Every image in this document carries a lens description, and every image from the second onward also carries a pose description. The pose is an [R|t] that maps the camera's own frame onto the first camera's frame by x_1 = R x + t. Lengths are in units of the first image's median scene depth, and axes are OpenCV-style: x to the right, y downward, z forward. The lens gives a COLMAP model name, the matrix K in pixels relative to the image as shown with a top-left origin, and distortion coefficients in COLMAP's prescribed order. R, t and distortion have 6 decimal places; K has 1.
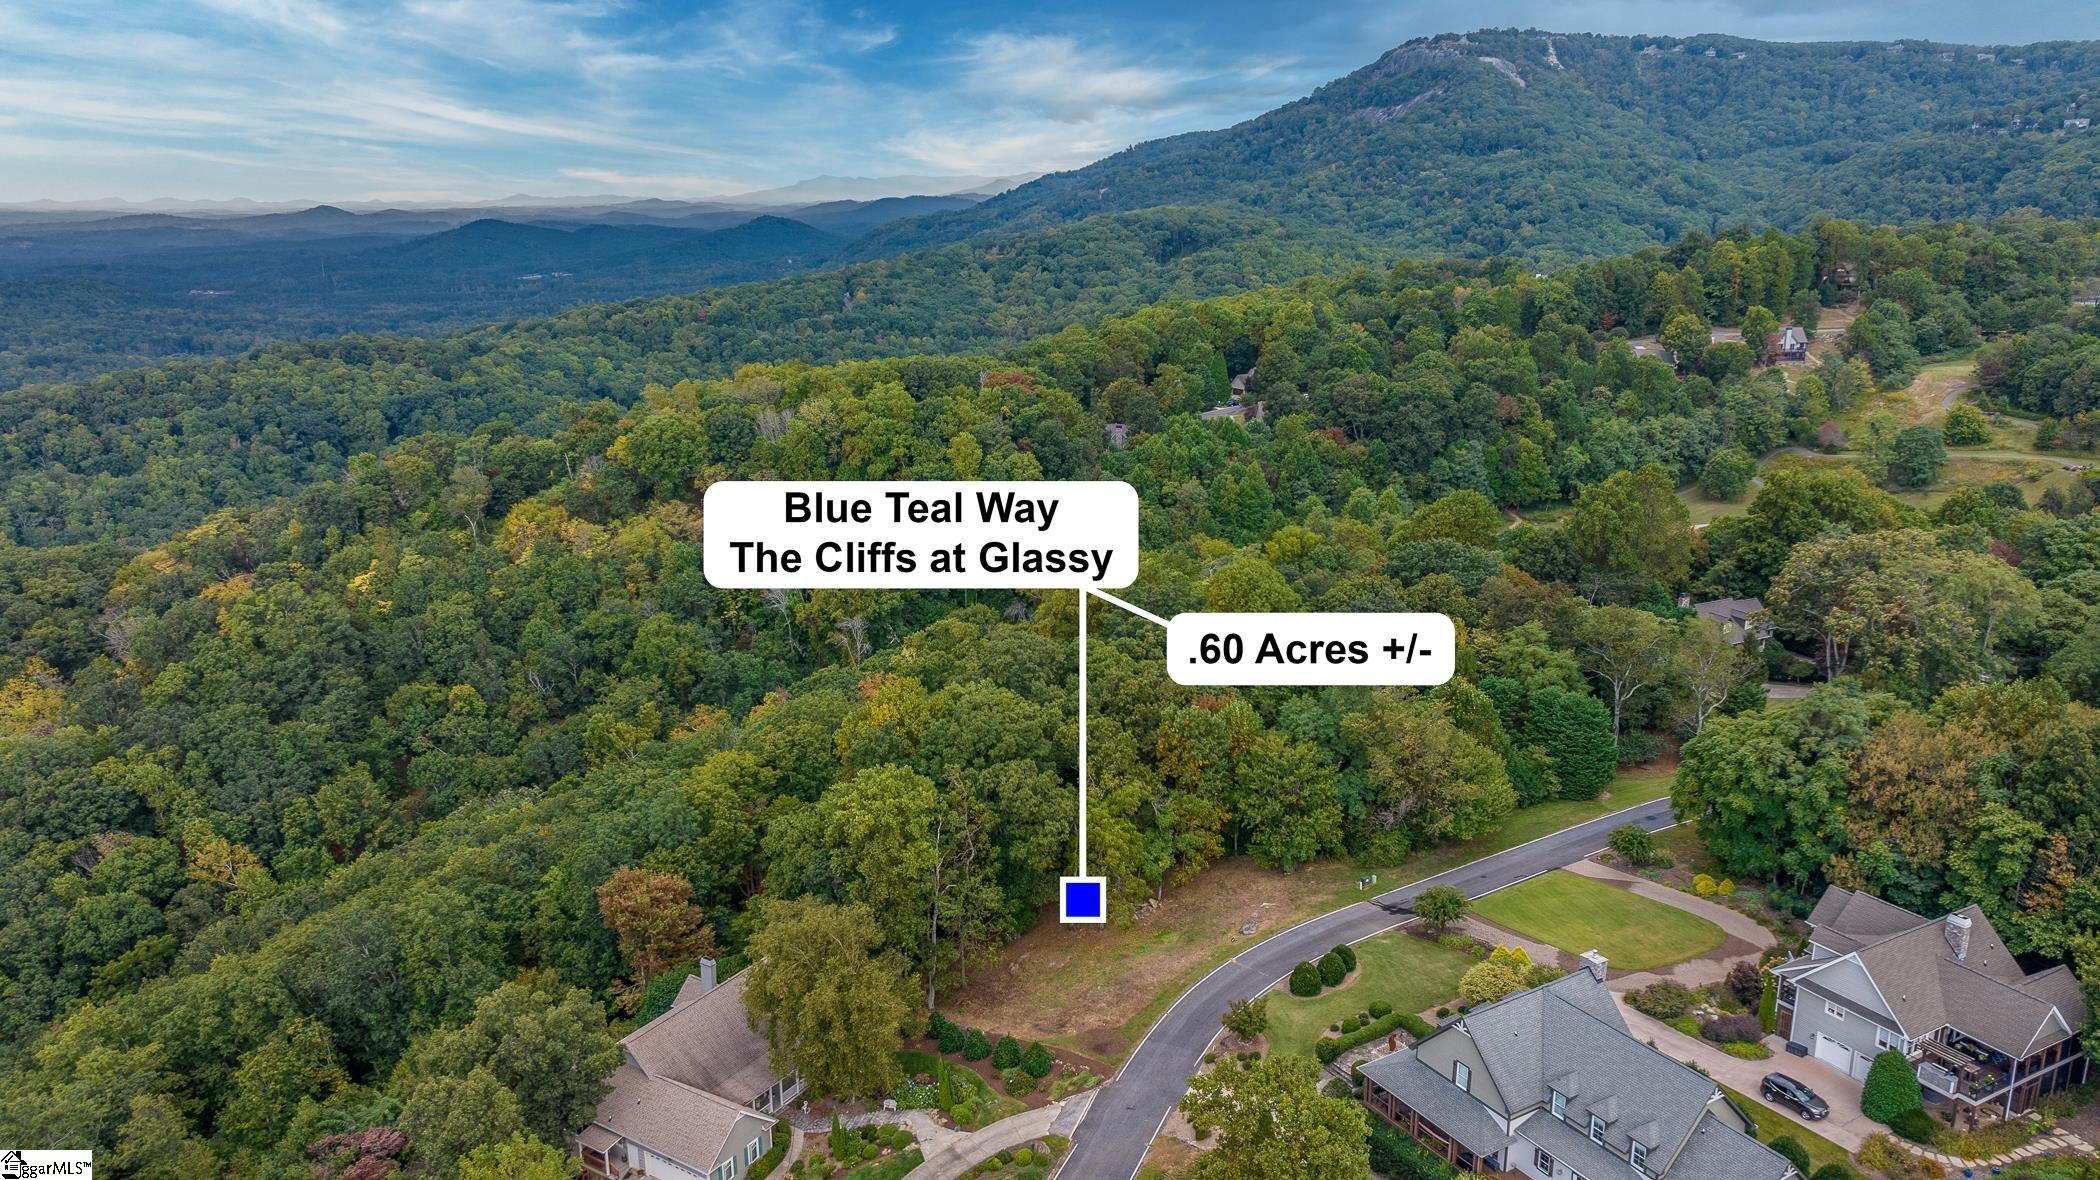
lens RADIAL K [[1472.3, 0, 1054.2], [0, 1472.3, 600.2], [0, 0, 1]] dist [-0.033912, 0.068734]
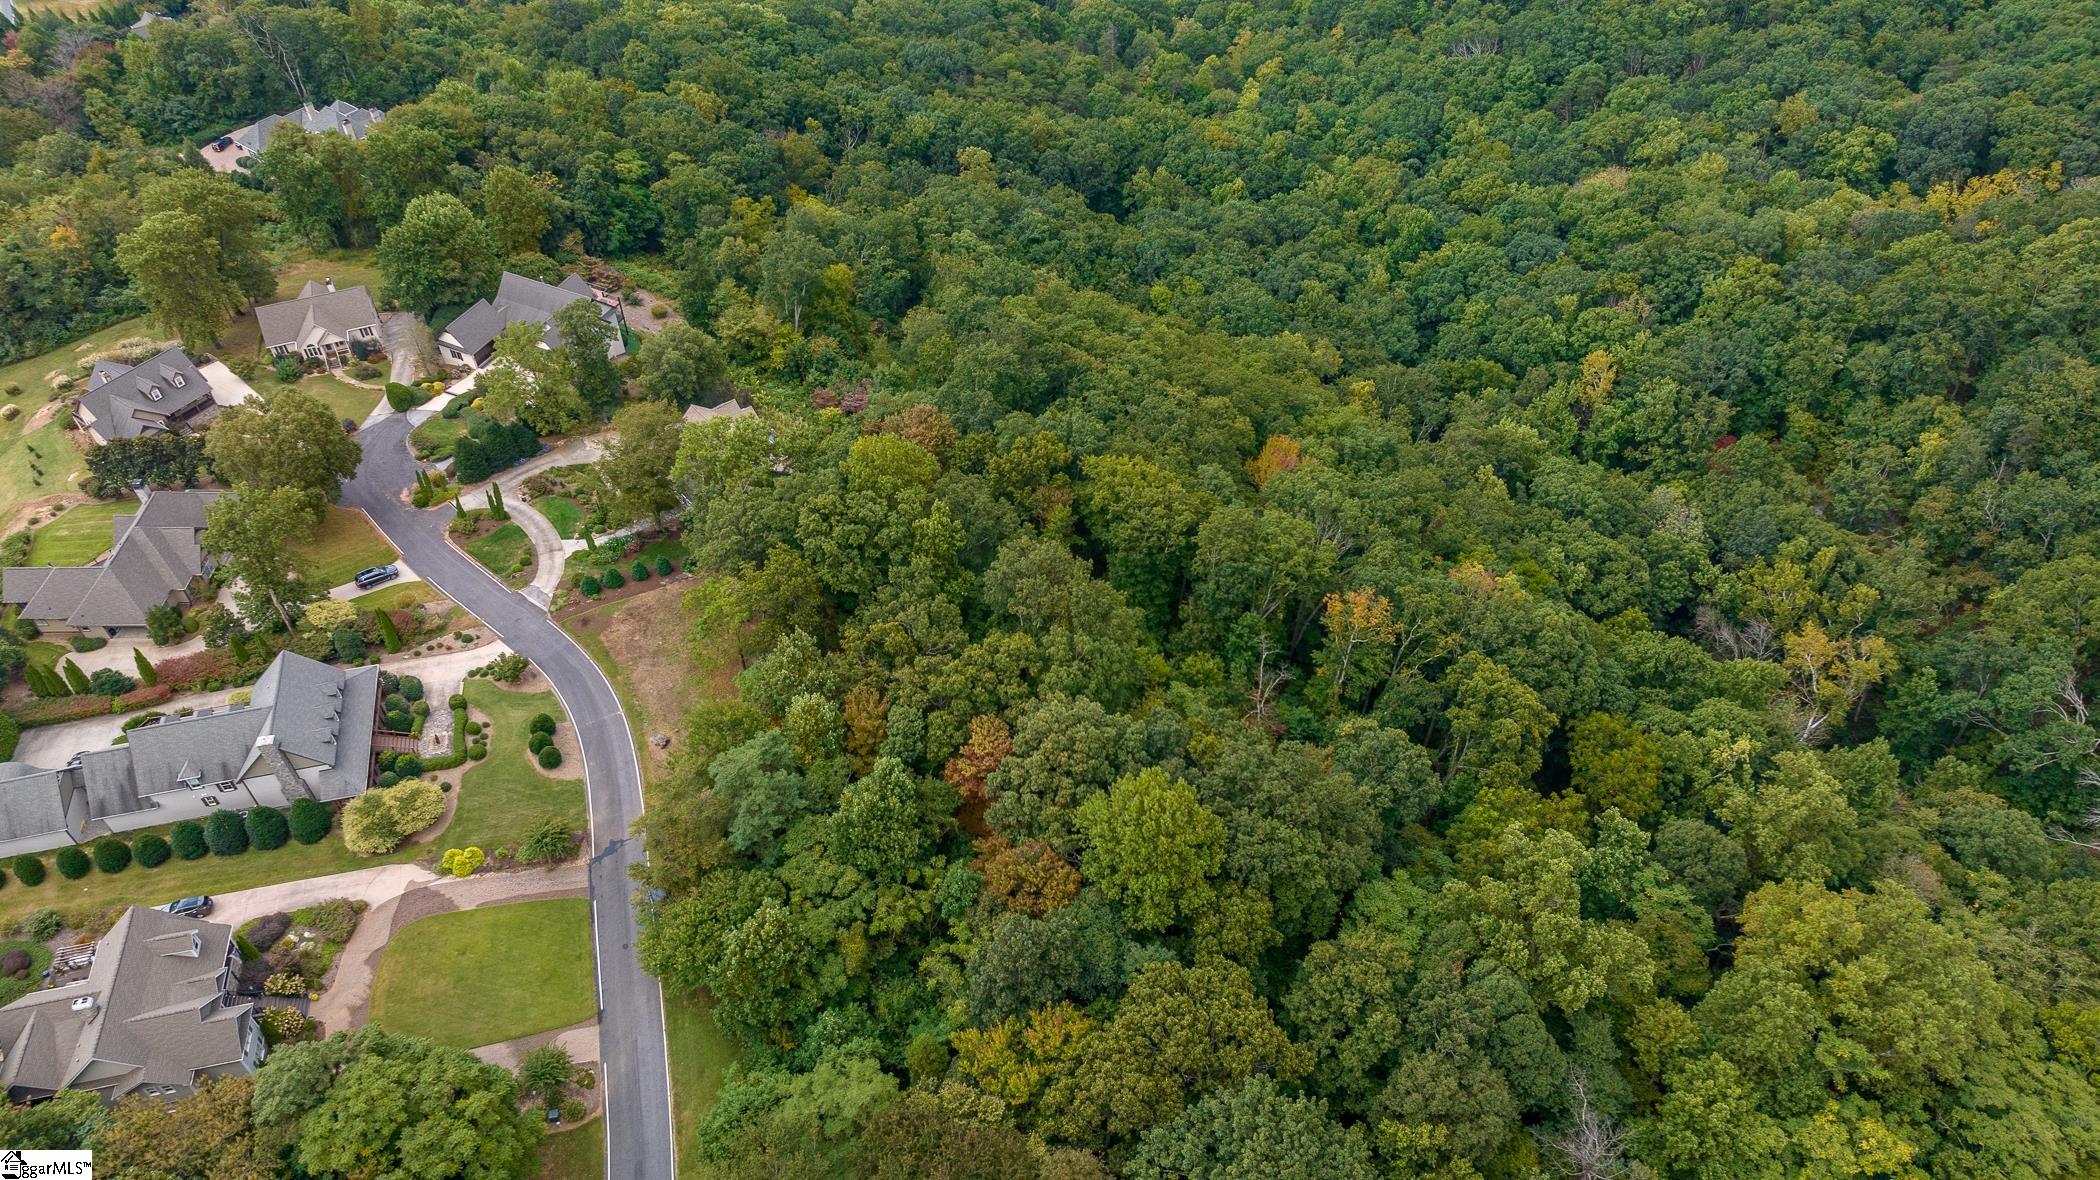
lens RADIAL K [[1472.3, 0, 1054.2], [0, 1472.3, 600.2], [0, 0, 1]] dist [-0.033912, 0.068734]
pose [[-0.299624, 0.693056, -0.655667, 0.207184], [-0.251447, 0.605578, 0.755016, -0.230583], [0.920326, 0.391087, -0.007178, 0.355188]]
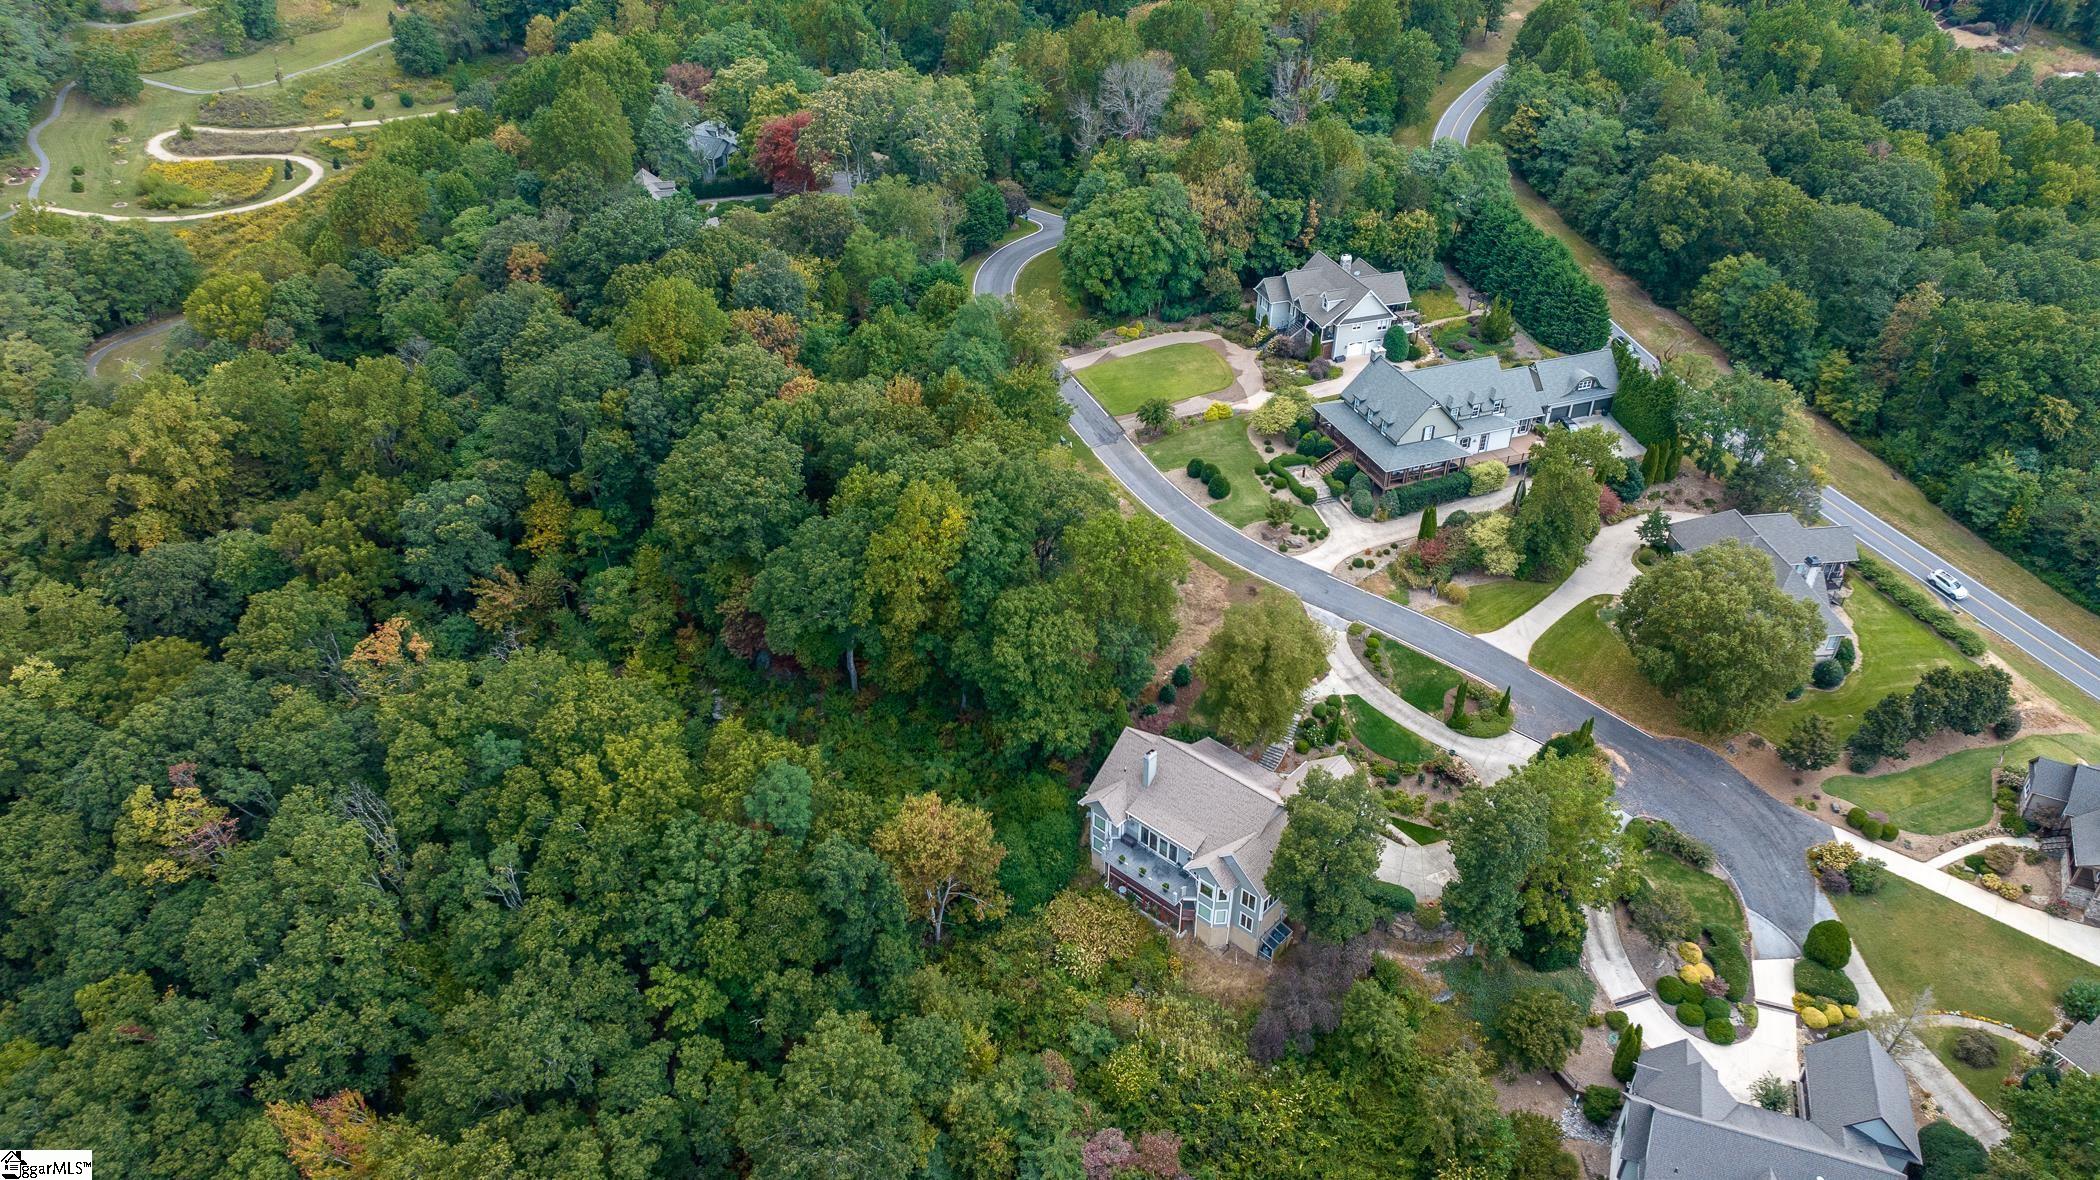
lens RADIAL K [[1472.3, 0, 1054.2], [0, 1472.3, 600.2], [0, 0, 1]] dist [-0.033912, 0.068734]
pose [[0.177103, -0.555330, 0.812553, -0.275113], [0.251842, 0.823688, 0.508049, -0.105835], [-0.951425, 0.114658, 0.285734, 0.195305]]
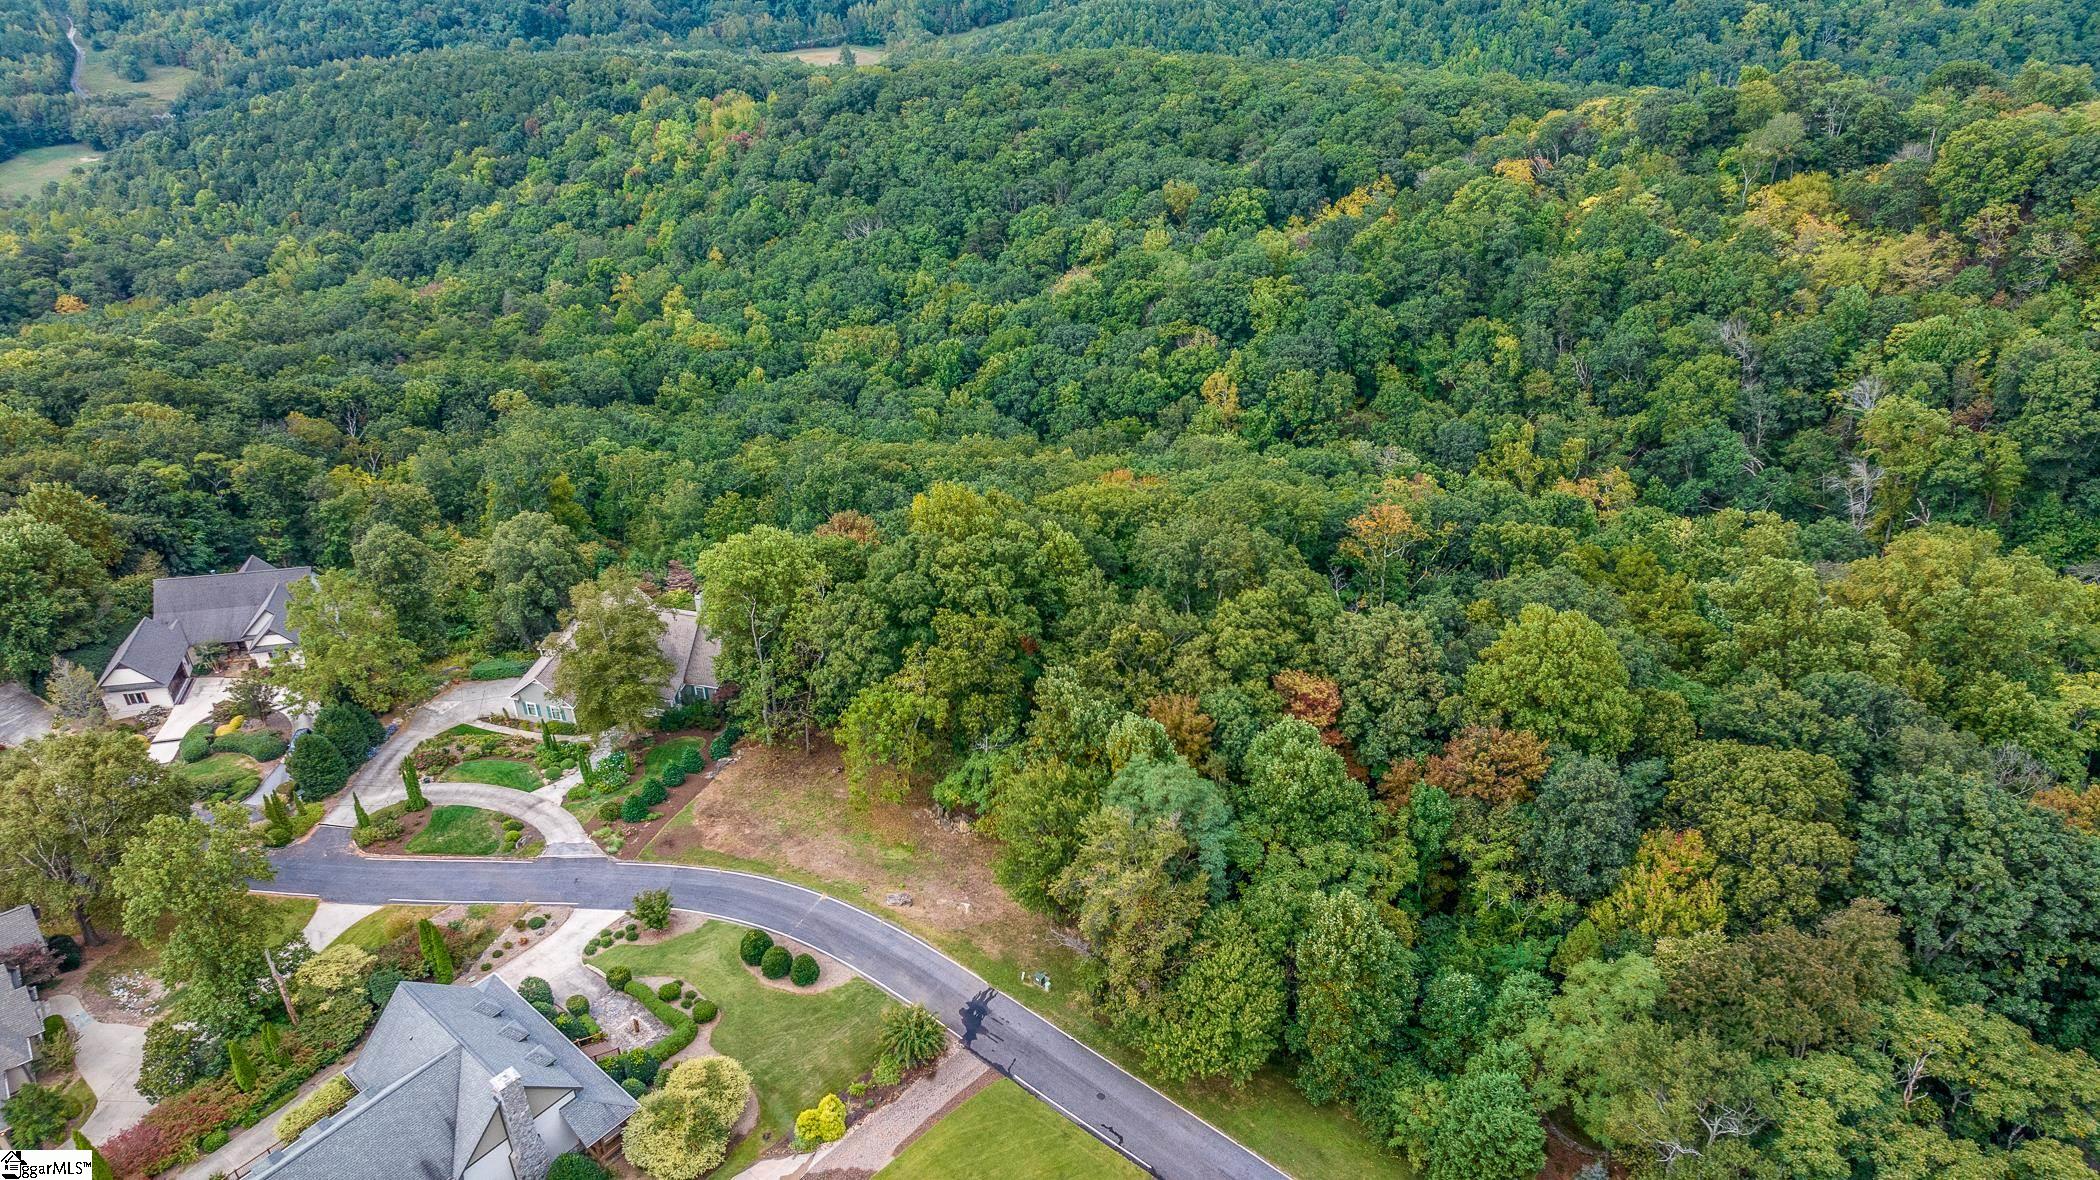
lens RADIAL K [[1472.3, 0, 1054.2], [0, 1472.3, 600.2], [0, 0, 1]] dist [-0.033912, 0.068734]
pose [[0.317179, 0.537219, -0.781533, 0.217769], [-0.260705, 0.841726, 0.472790, -0.108643], [0.911828, 0.053790, 0.407033, 0.200415]]
